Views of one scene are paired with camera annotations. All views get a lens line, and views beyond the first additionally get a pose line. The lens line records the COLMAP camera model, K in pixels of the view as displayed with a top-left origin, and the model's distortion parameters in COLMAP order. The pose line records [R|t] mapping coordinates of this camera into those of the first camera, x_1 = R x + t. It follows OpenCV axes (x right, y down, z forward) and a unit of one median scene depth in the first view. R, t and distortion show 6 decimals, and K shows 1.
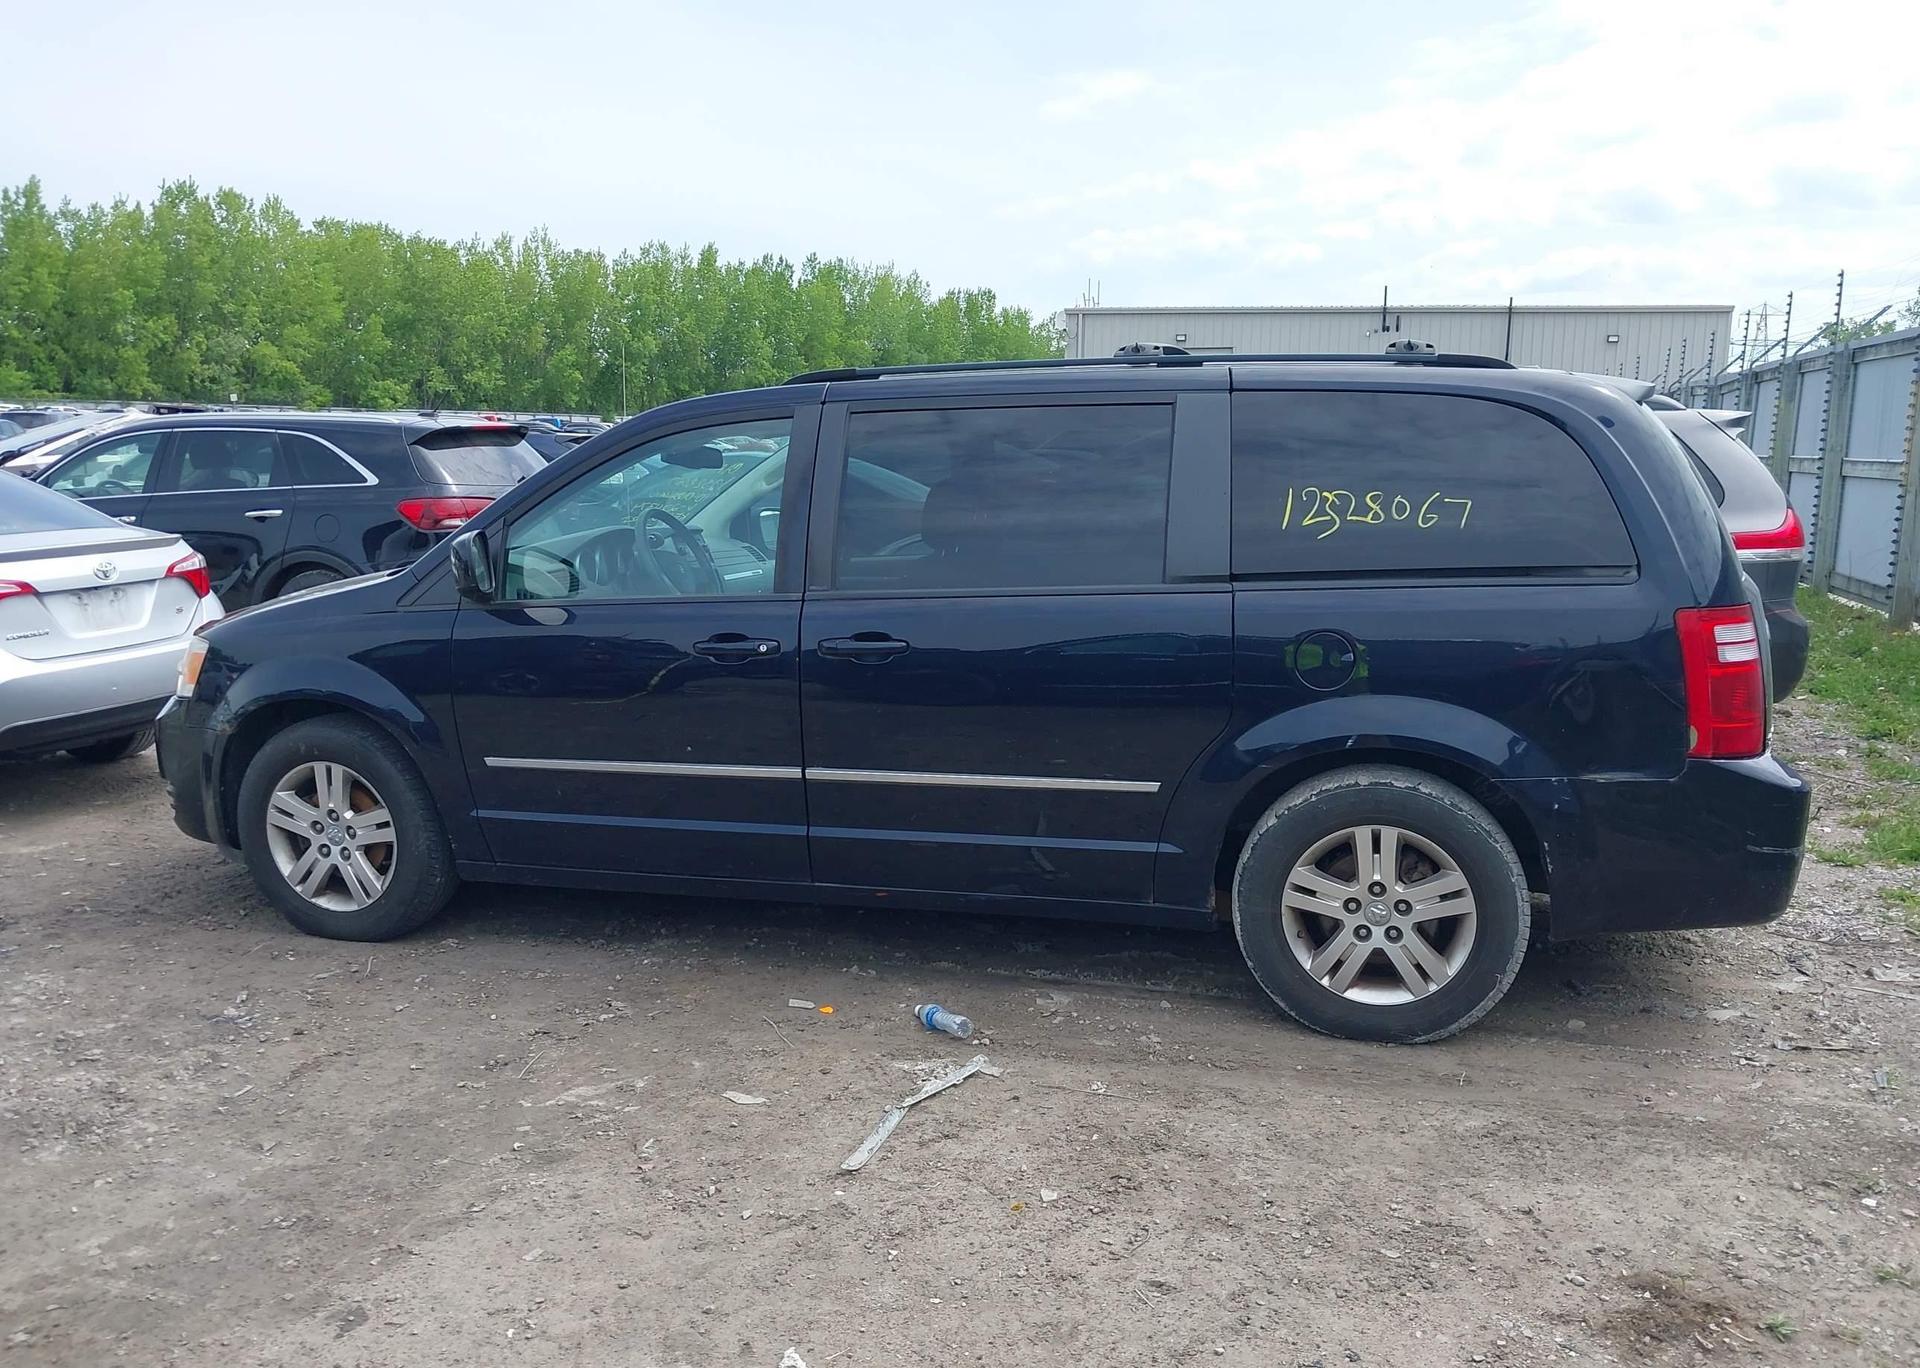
lens RADIAL K [[1633.4, 0, 981.6], [0, 1633.4, 678.3], [0, 0, 1]] dist [0.066781, -0.085401]
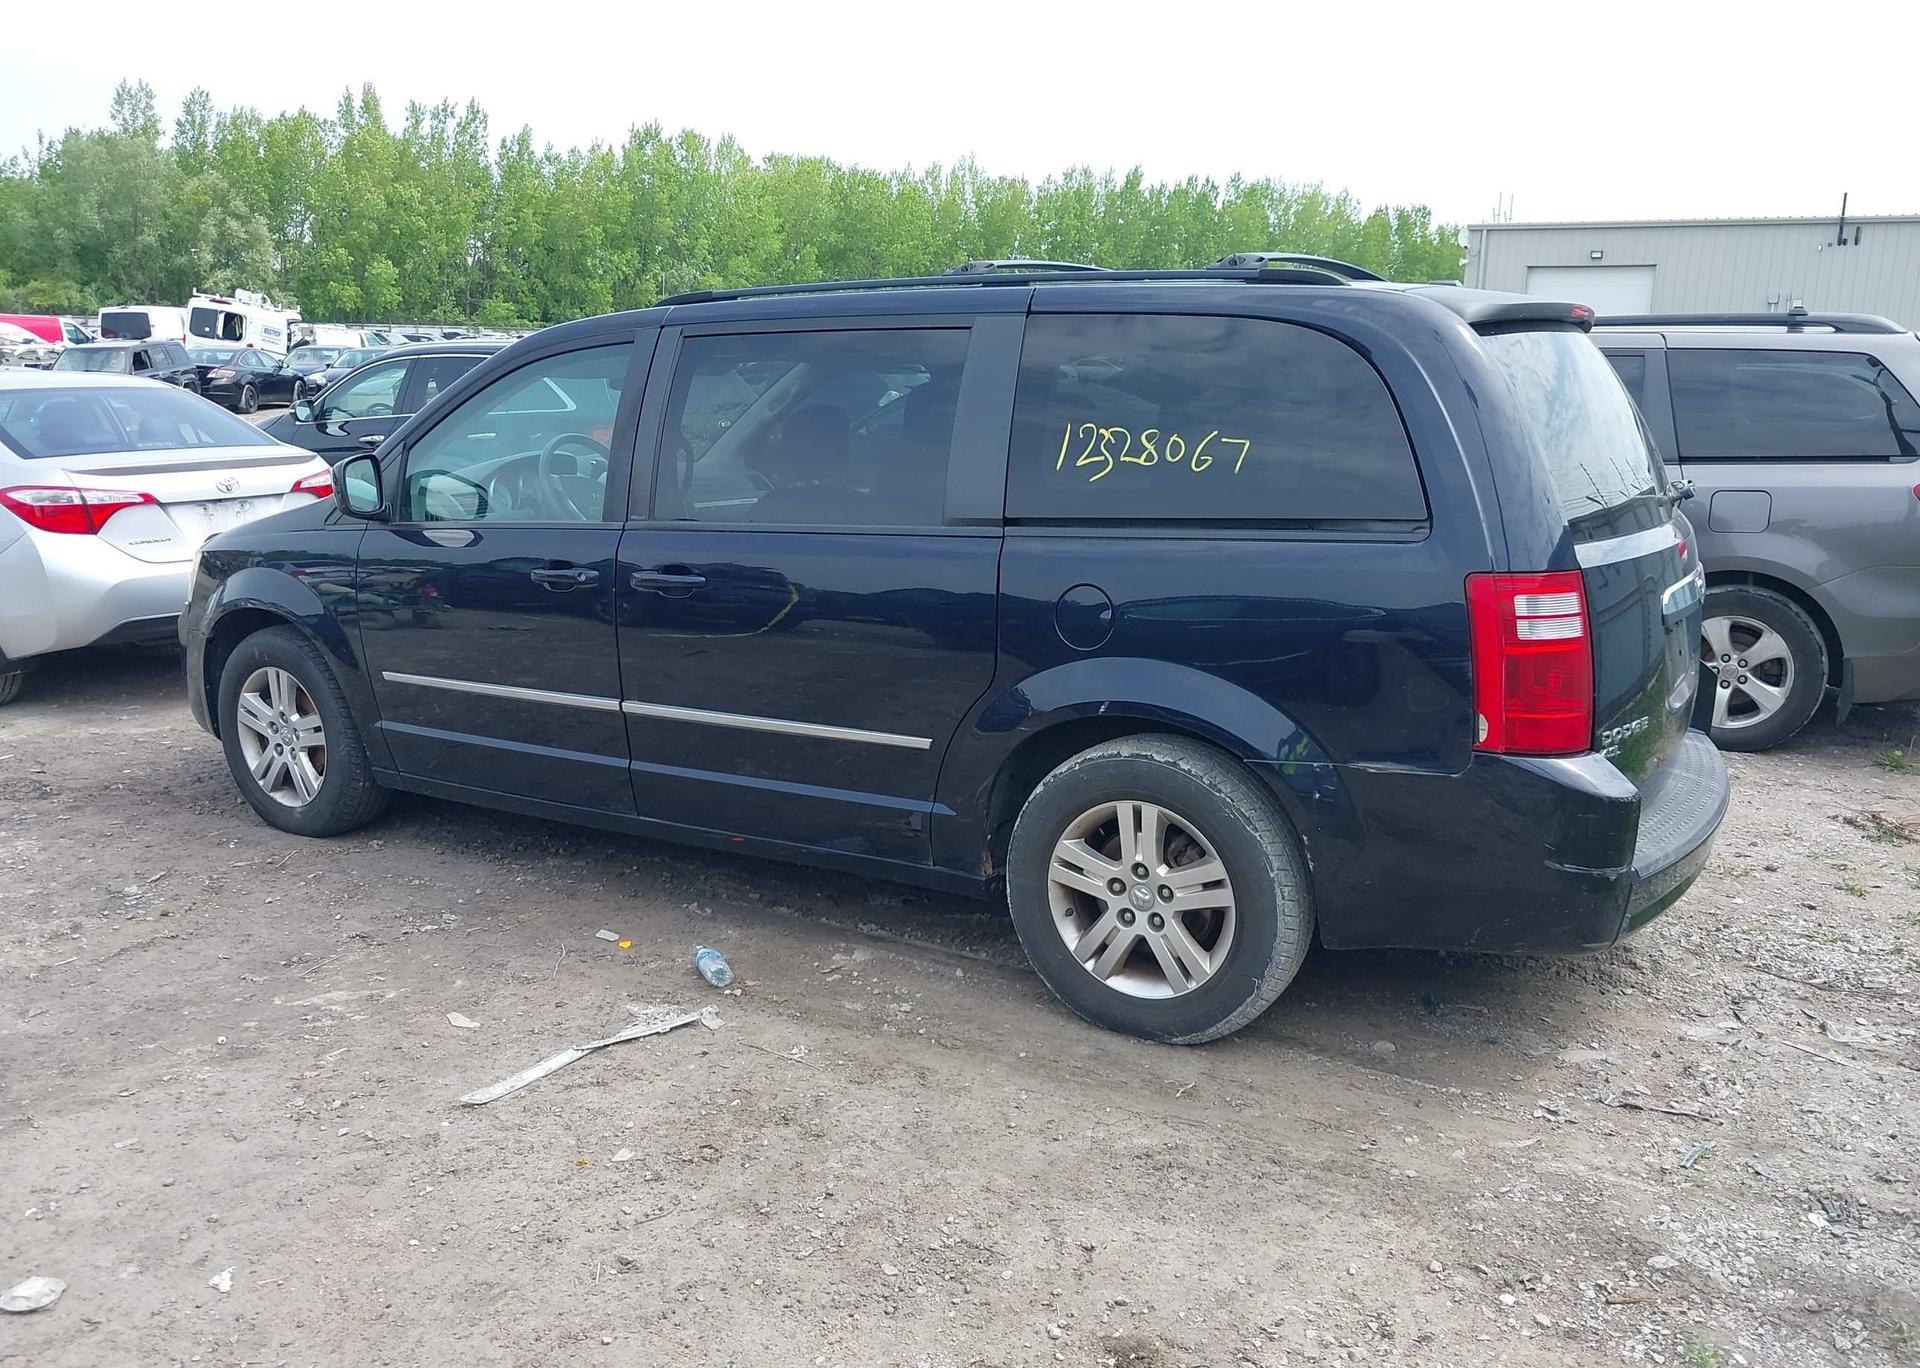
lens RADIAL K [[1640.3, 0, 994.0], [0, 1640.3, 684.7], [0, 0, 1]] dist [0.009932, -0.005954]
pose [[0.961340, 0.056800, -0.269442, 0.324526], [-0.043835, 0.997584, 0.053898, -0.015699], [0.271852, -0.040003, 0.961507, 0.089754]]
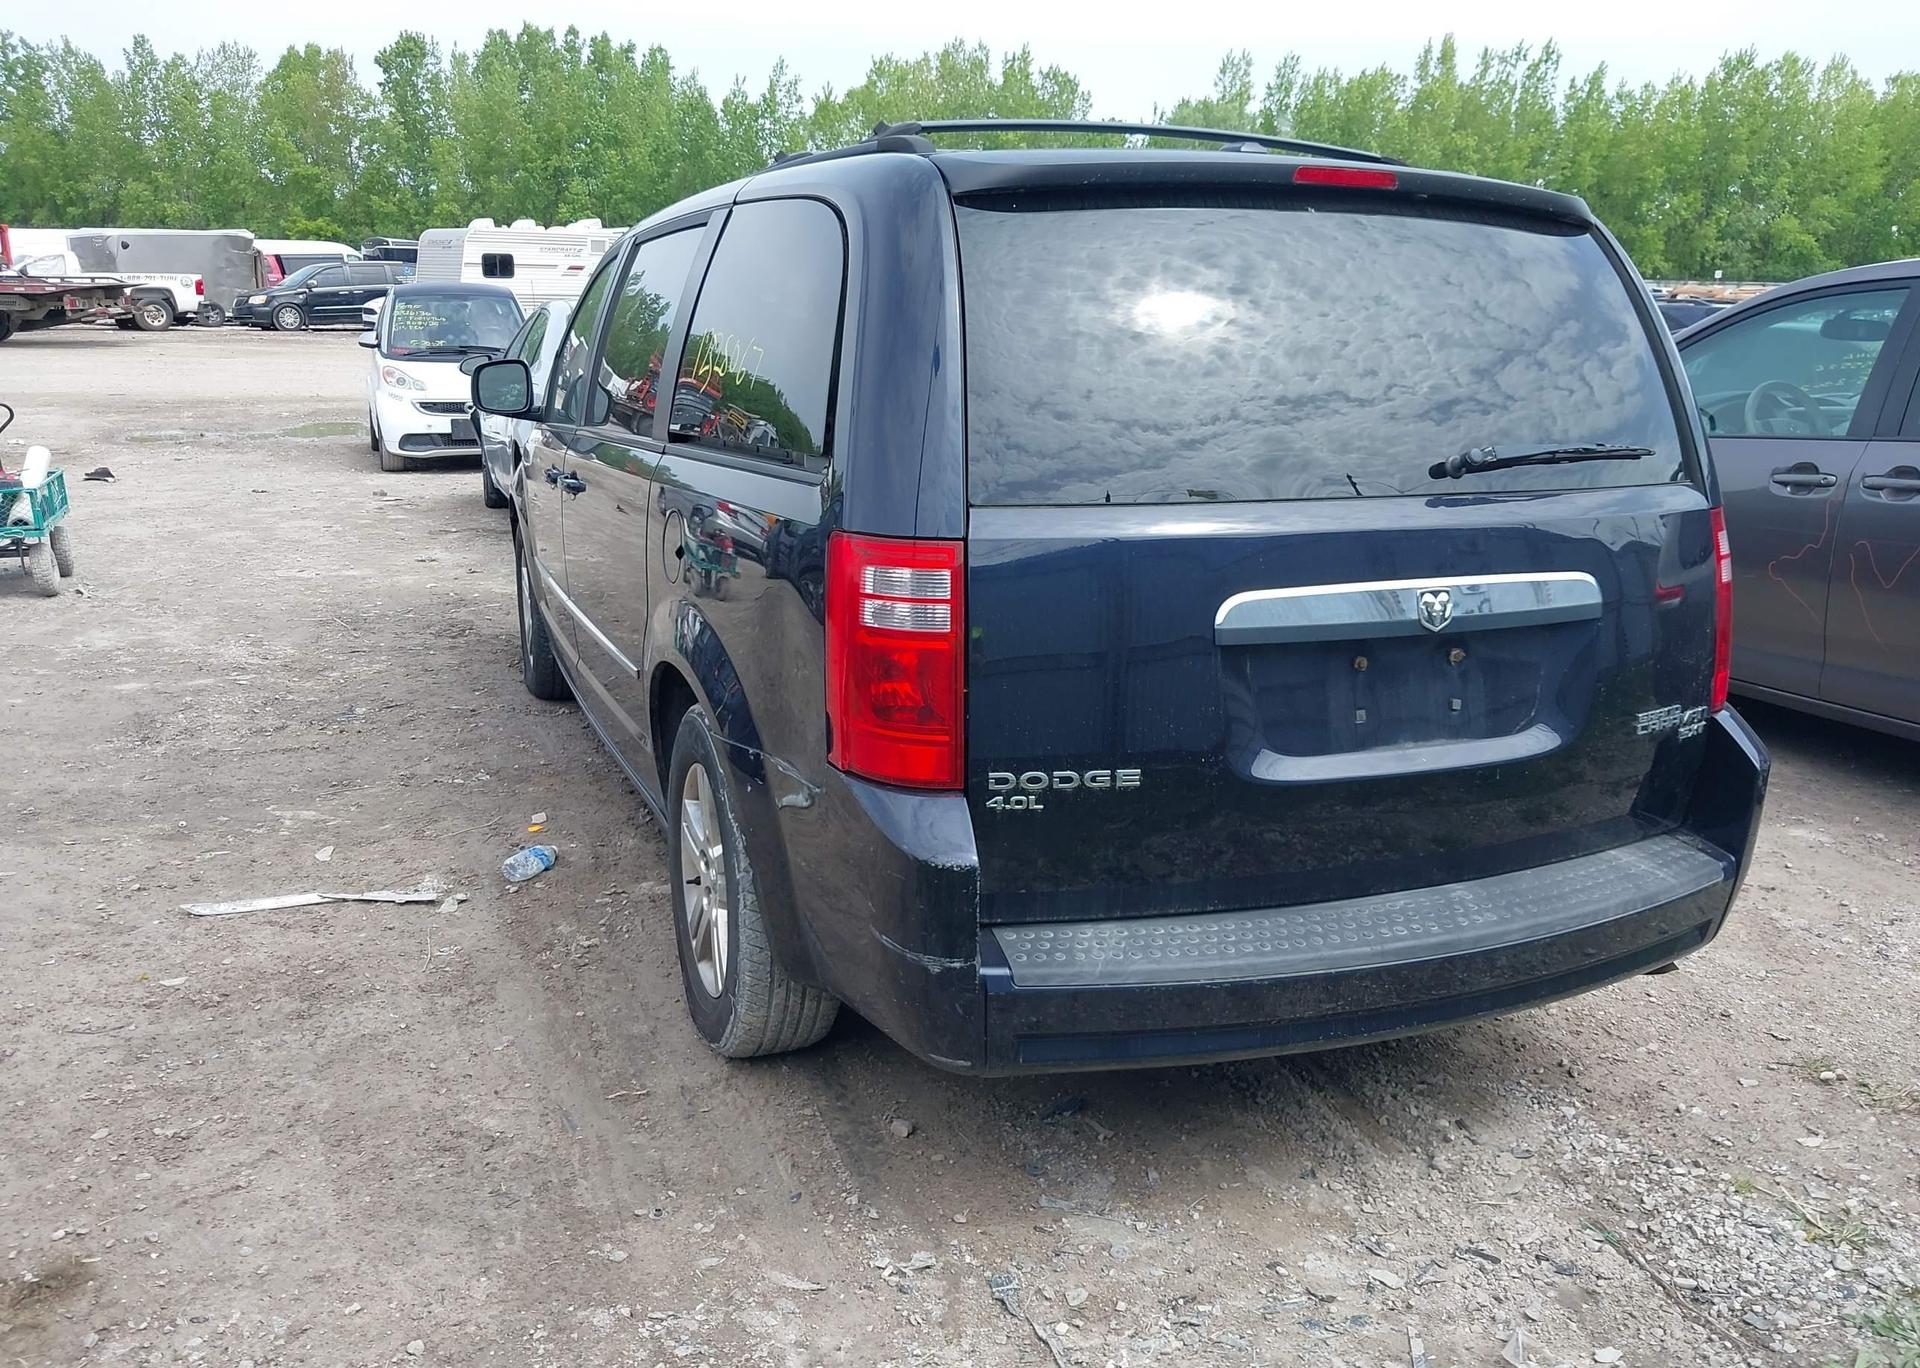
lens RADIAL K [[1633.4, 0, 981.6], [0, 1633.4, 678.3], [0, 0, 1]] dist [0.066781, -0.085401]
pose [[0.576127, 0.193095, -0.794224, 0.760107], [-0.139137, 0.980681, 0.137498, -0.063916], [0.805431, 0.031290, 0.591863, 0.520662]]
